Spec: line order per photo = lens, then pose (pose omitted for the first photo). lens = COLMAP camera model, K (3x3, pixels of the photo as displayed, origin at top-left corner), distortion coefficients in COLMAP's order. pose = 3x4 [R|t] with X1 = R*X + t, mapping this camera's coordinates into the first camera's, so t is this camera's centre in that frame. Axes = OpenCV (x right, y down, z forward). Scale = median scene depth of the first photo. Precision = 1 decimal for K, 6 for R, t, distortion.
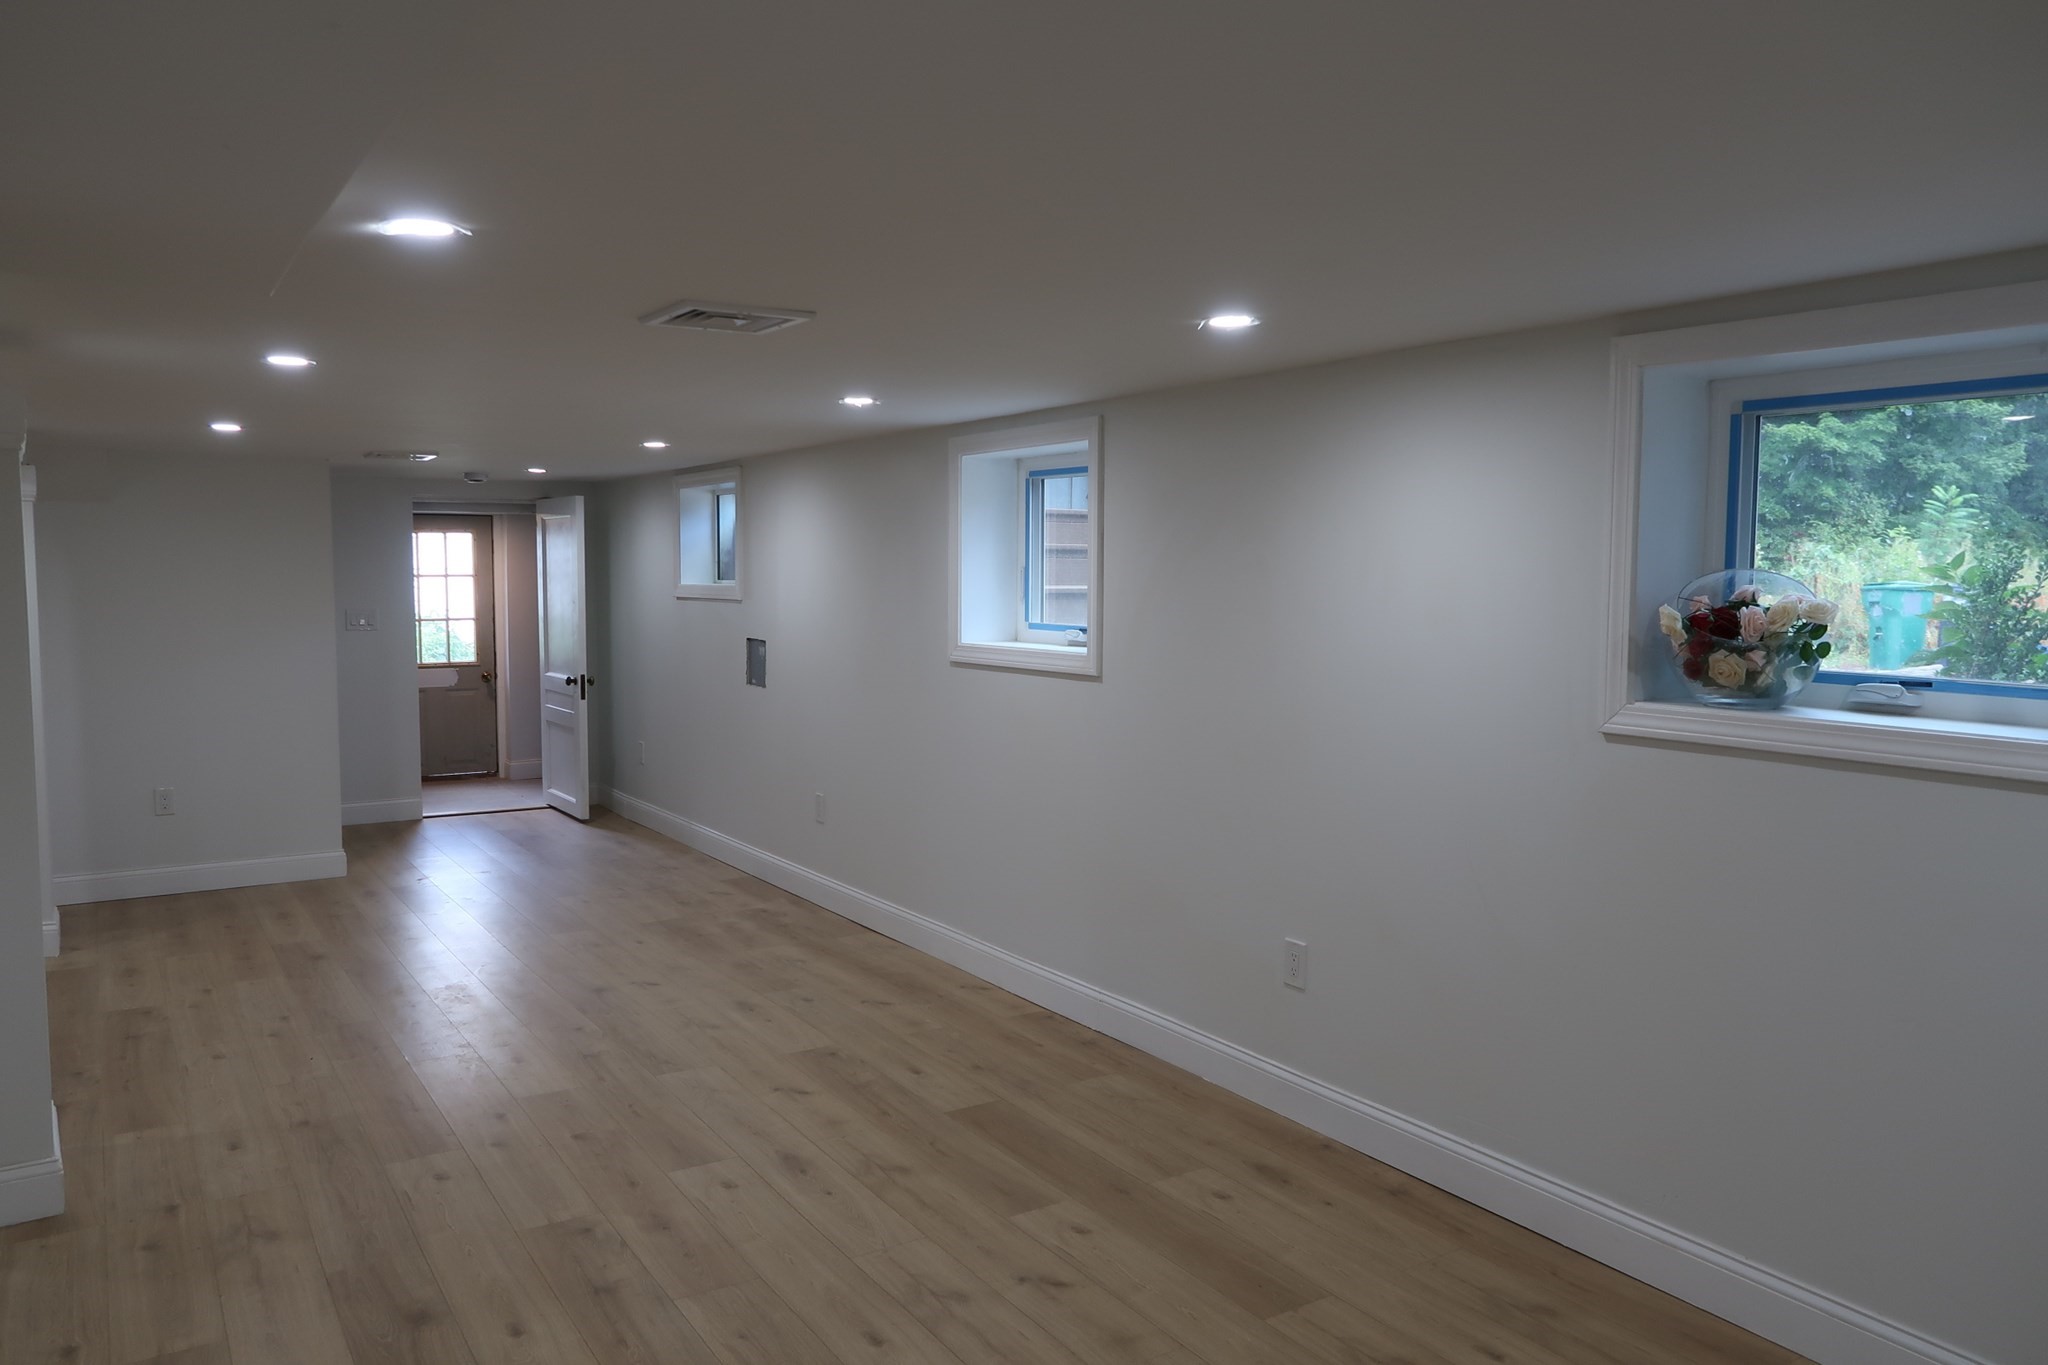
lens RADIAL K [[1439.2, 0, 1024.0], [0, 1439.2, 682.5], [0, 0, 1]] dist [-0.001344, 0.000799]
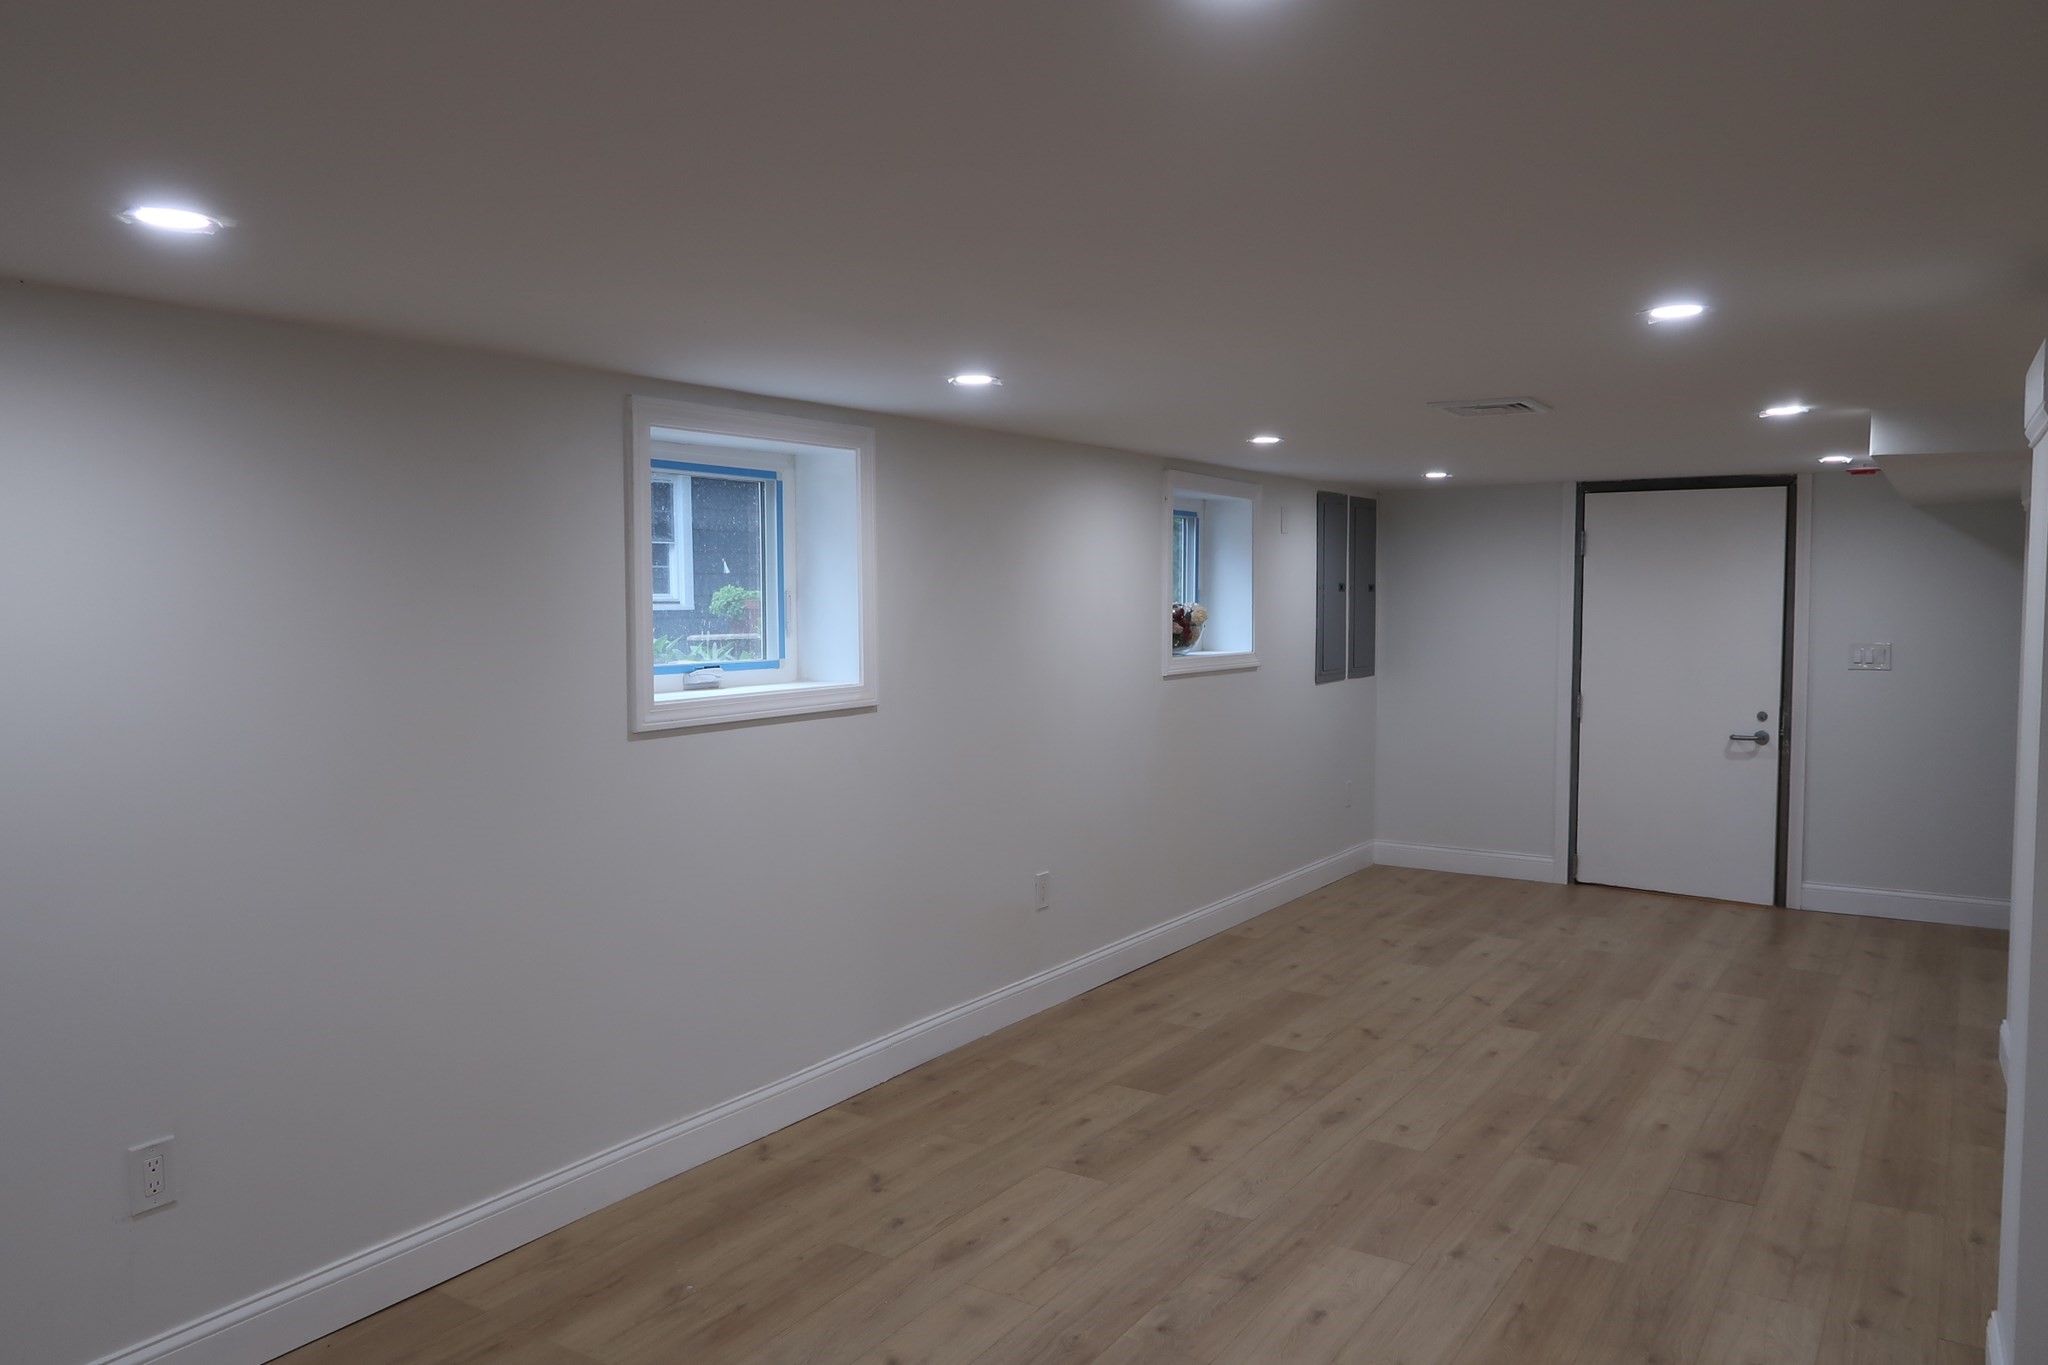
lens RADIAL K [[1439.2, 0, 1024.0], [0, 1439.2, 682.5], [0, 0, 1]] dist [-0.001344, 0.000799]
pose [[-0.395066, -0.061226, 0.916610, -1.046099], [0.070444, 0.992820, 0.096678, -0.126837], [-0.915948, 0.102764, -0.387917, 1.580294]]
